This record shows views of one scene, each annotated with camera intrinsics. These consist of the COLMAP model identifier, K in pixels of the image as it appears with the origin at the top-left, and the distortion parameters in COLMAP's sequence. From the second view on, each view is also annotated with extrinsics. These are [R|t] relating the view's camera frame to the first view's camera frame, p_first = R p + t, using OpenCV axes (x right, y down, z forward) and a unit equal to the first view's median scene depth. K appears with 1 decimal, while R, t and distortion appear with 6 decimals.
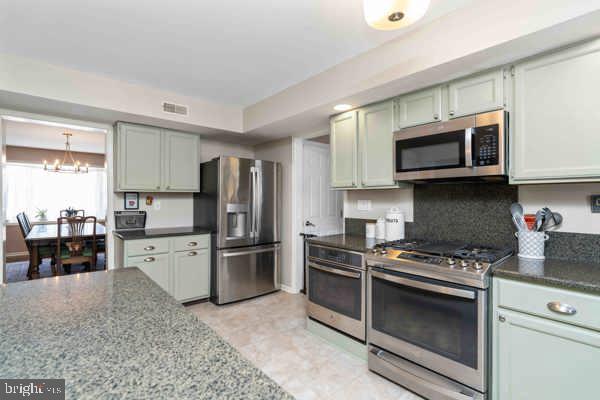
lens RADIAL K [[284.7, 0, 300.0], [0, 284.7, 200.0], [0, 0, 1]] dist [-0.024604, -0.000124]
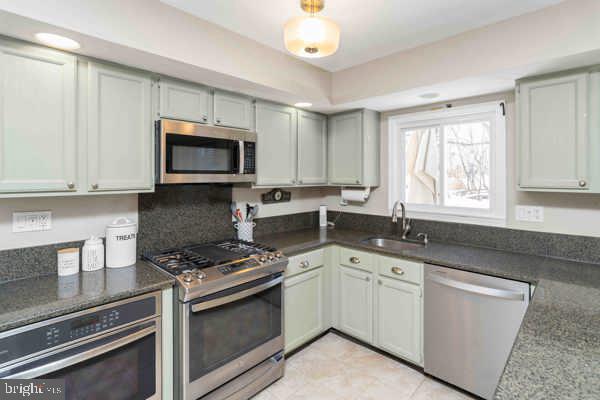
lens RADIAL K [[294.7, 0, 299.2], [0, 294.7, 164.0], [0, 0, 1]] dist [-0.004243, -0.000603]
pose [[-0.099191, 0.047650, 0.993927, -0.606739], [0.001859, 0.998860, -0.047701, -0.095818], [-0.995067, -0.002884, -0.099166, 0.845155]]
